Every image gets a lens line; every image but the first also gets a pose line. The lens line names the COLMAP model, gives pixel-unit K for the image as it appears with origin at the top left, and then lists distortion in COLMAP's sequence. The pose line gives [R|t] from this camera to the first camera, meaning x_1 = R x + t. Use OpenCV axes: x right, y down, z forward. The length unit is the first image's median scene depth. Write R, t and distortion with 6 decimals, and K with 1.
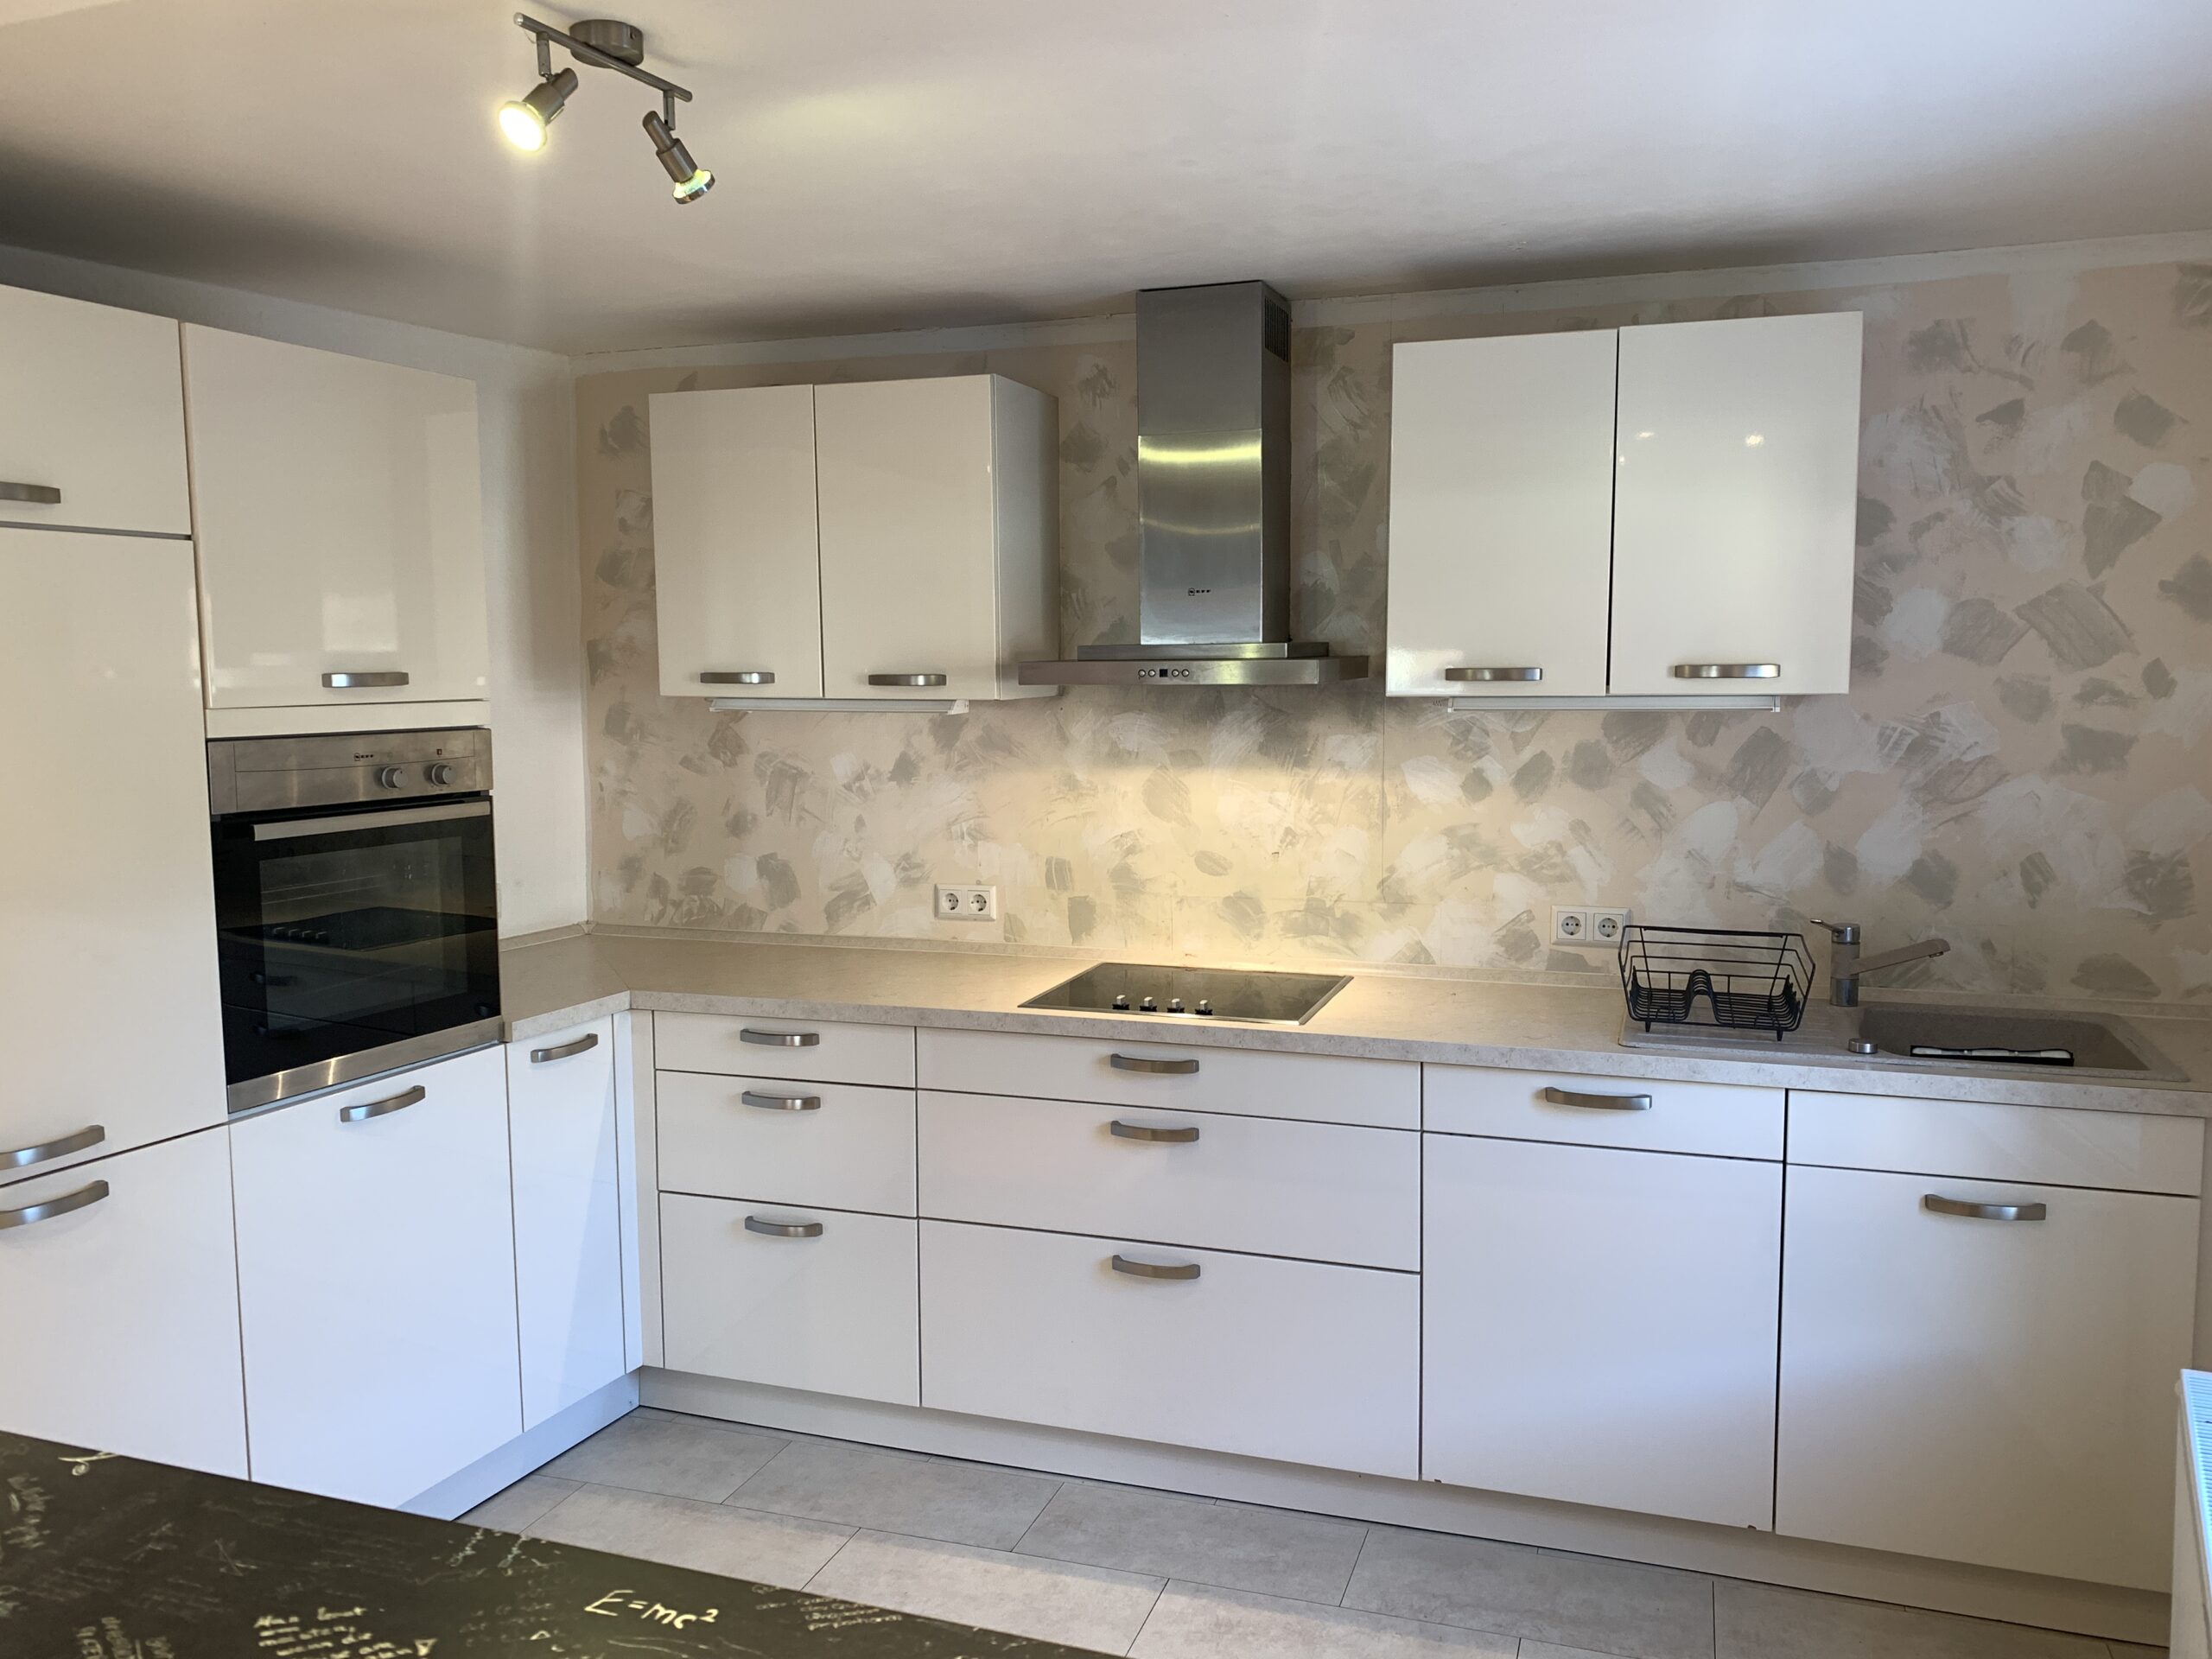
lens RADIAL K [[1678.4, 0, 1099.5], [0, 1678.4, 811.1], [0, 0, 1]] dist [0.061637, -0.069880]
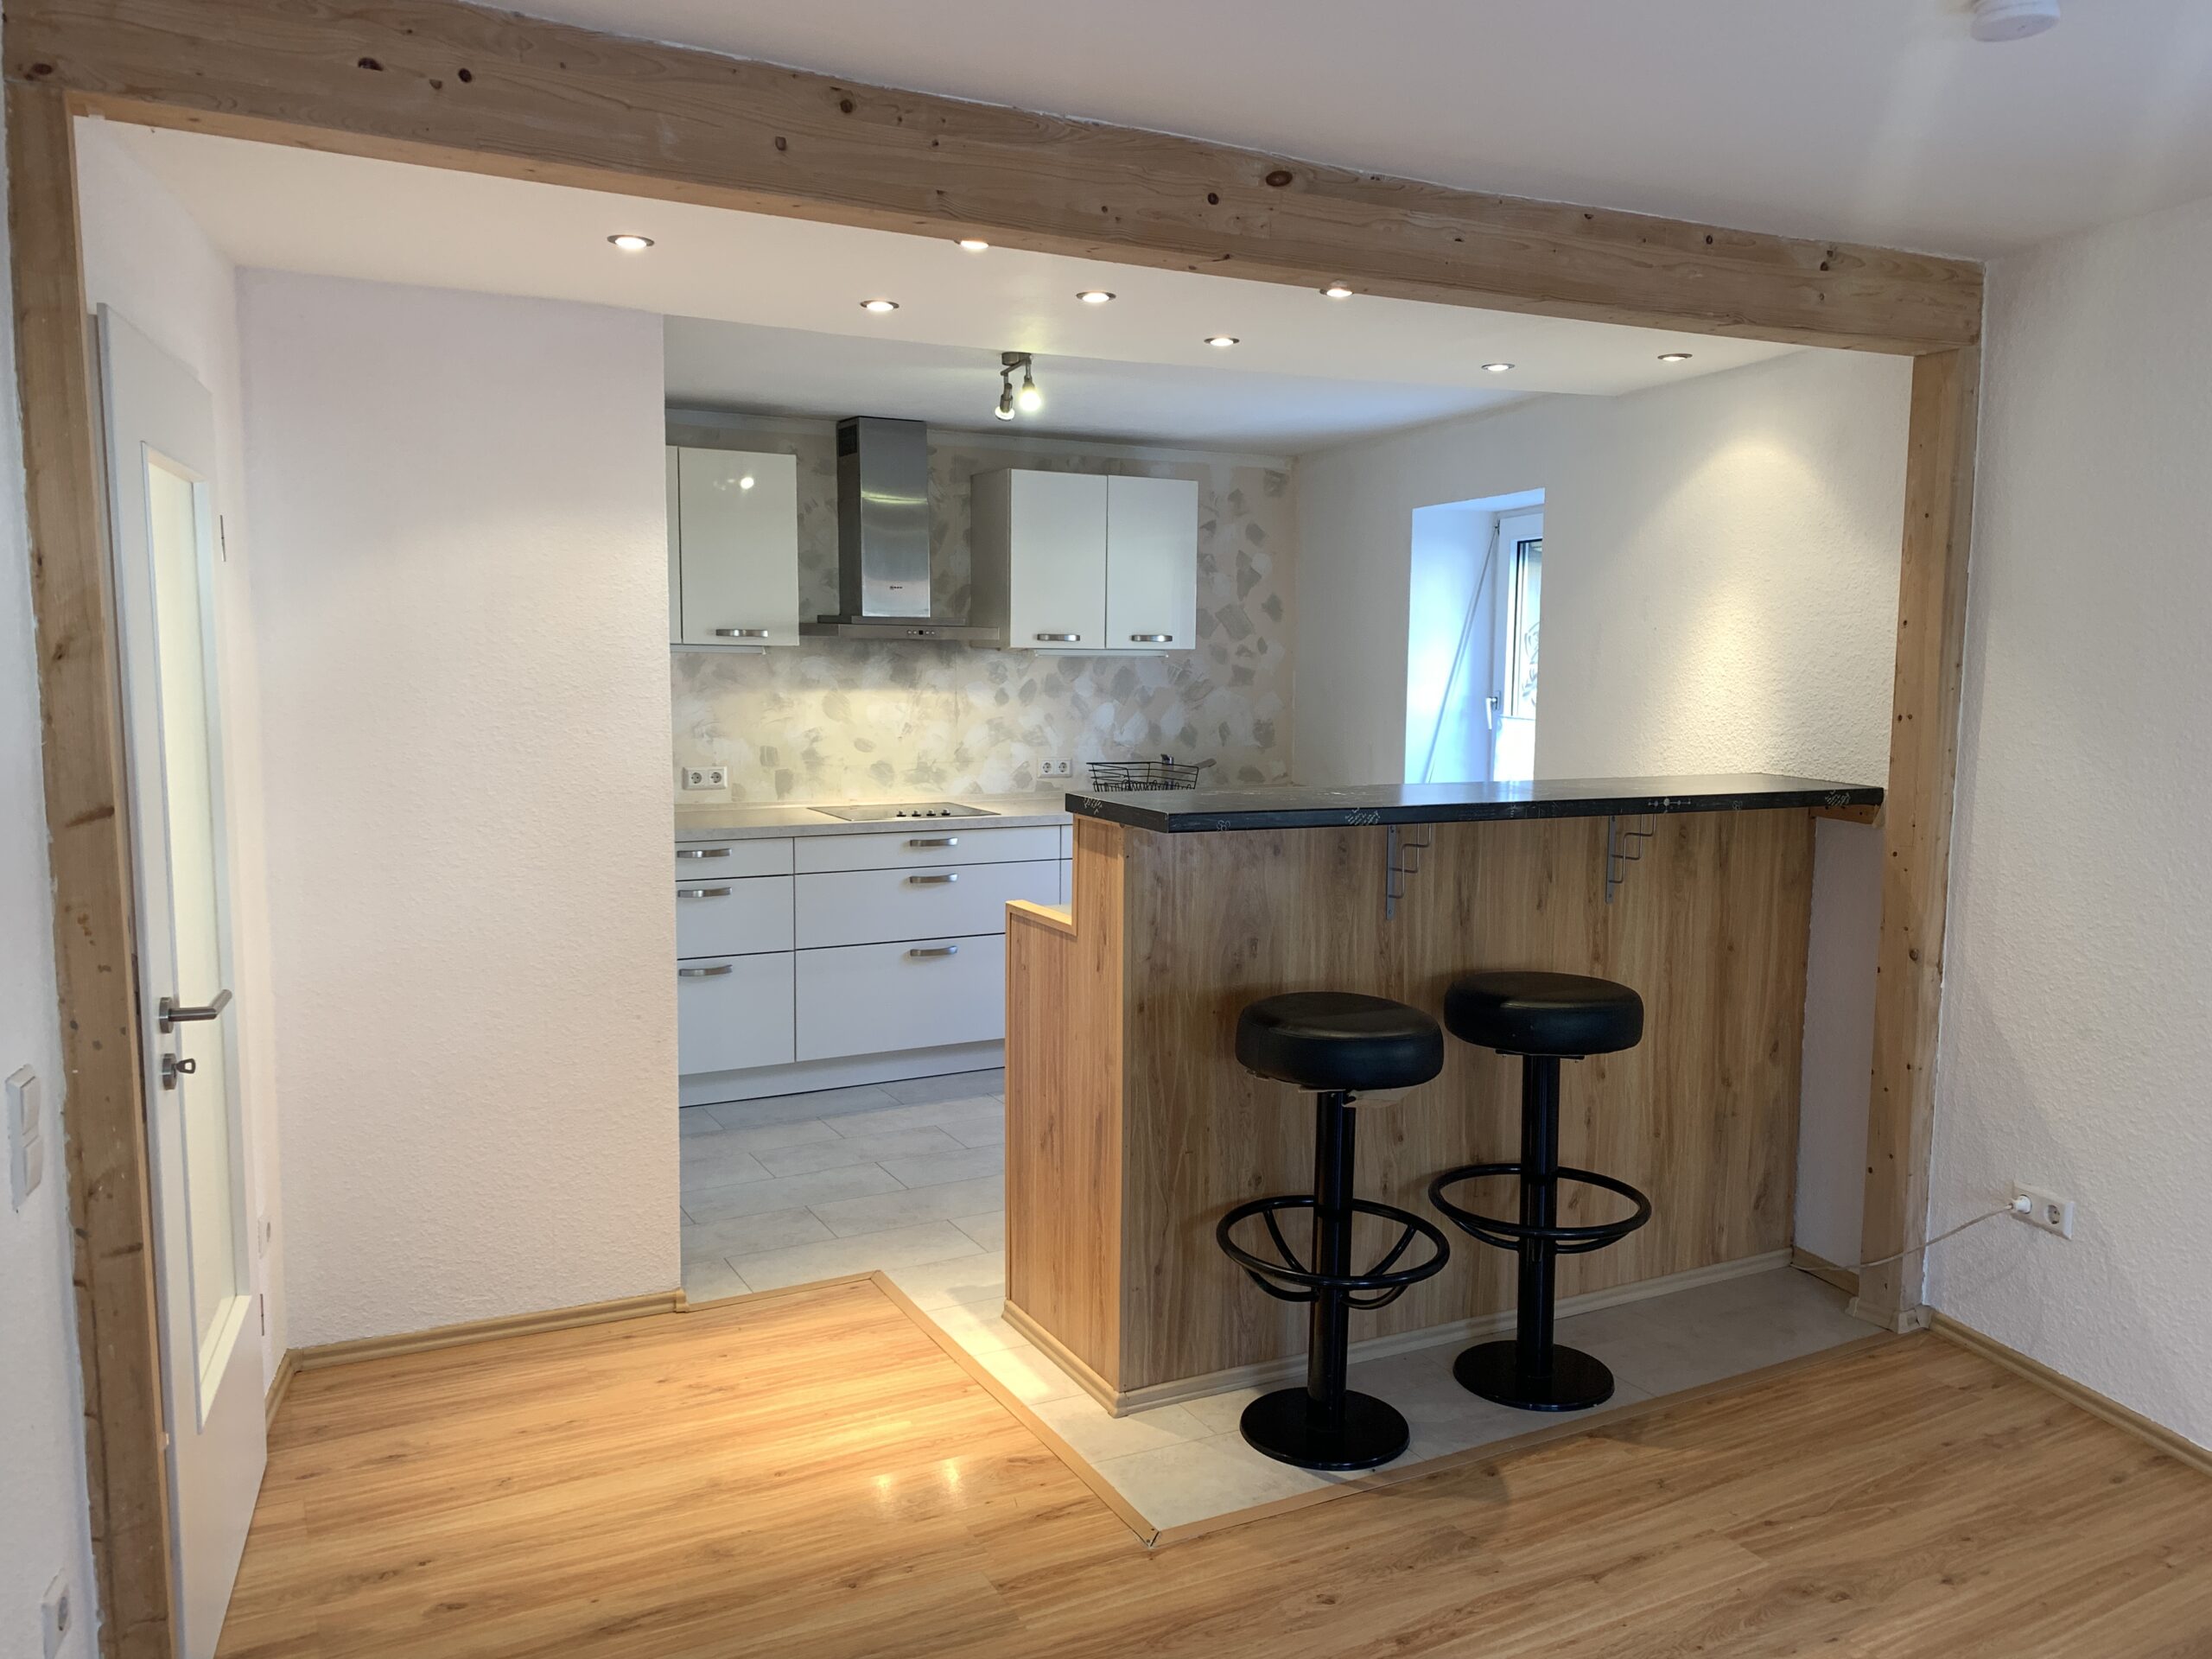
lens RADIAL K [[1678.4, 0, 1112.8], [0, 1678.4, 845.8], [0, 0, 1]] dist [0.061637, -0.069880]
pose [[0.681755, -0.068423, 0.728373, -1.087098], [0.047947, 0.997655, 0.048841, 0.066359], [-0.730007, 0.001626, 0.683438, -0.384899]]
